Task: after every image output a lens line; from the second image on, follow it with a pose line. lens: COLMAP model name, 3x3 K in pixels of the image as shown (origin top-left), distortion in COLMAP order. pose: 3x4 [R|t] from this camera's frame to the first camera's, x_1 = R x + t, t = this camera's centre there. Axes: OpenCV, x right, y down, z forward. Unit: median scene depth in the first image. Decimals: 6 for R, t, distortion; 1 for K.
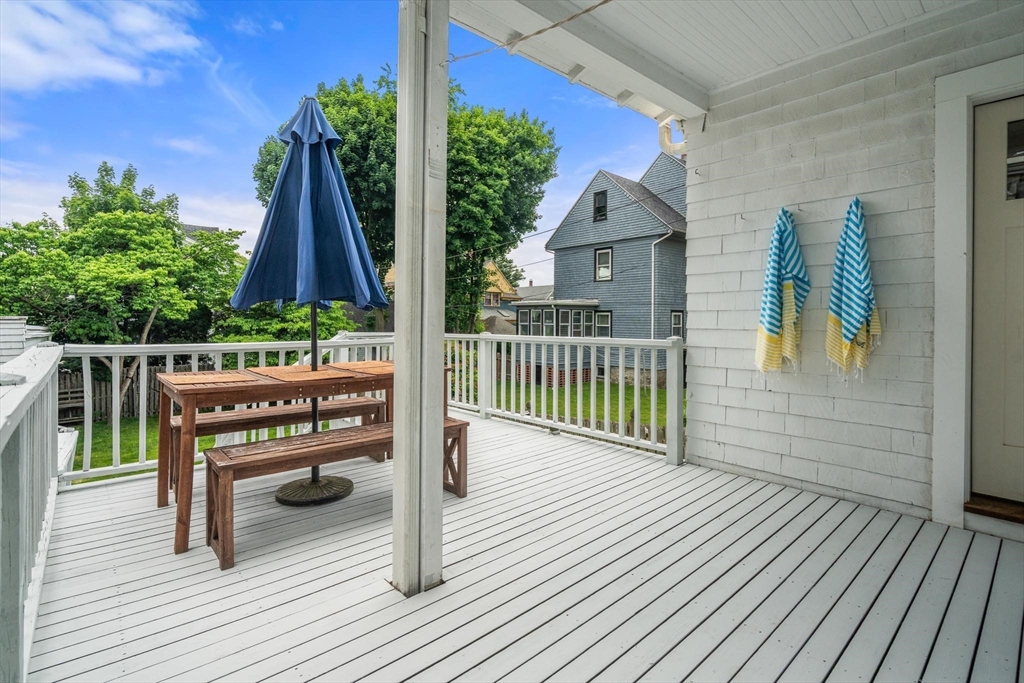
lens RADIAL K [[470.9, 0, 512.6], [0, 470.9, 316.4], [0, 0, 1]] dist [-0.000919, 0.000956]
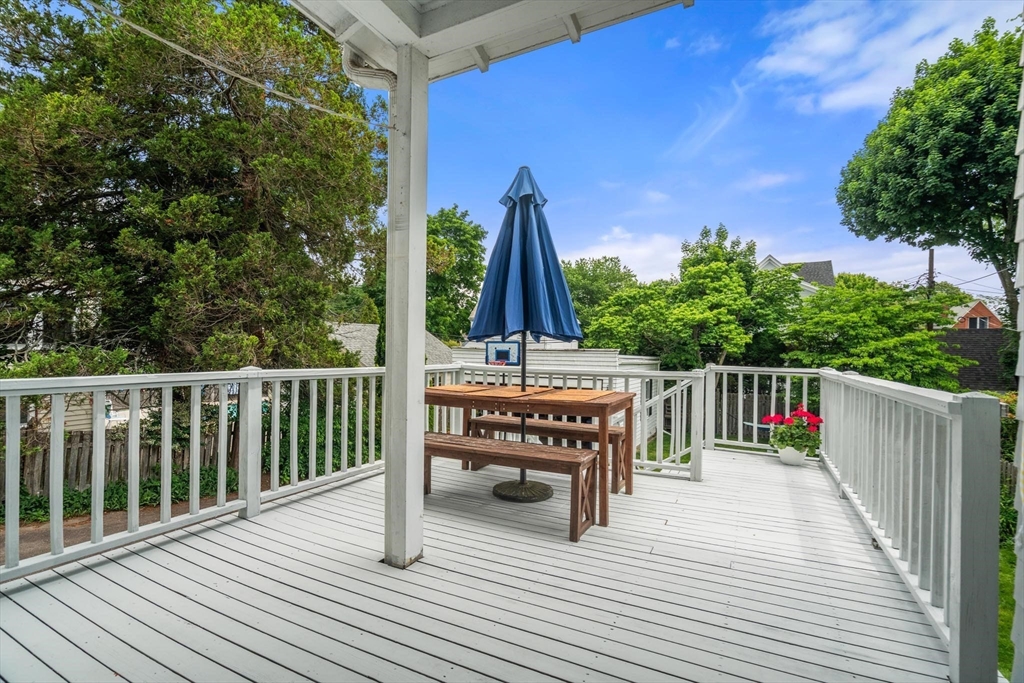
lens RADIAL K [[470.9, 0, 522.5], [0, 470.9, 347.4], [0, 0, 1]] dist [-0.000919, 0.000956]
pose [[0.368801, -0.002076, -0.929506, 0.144824], [-0.004770, 0.999980, -0.004126, 0.001412], [0.929496, 0.005955, 0.368784, 0.113481]]
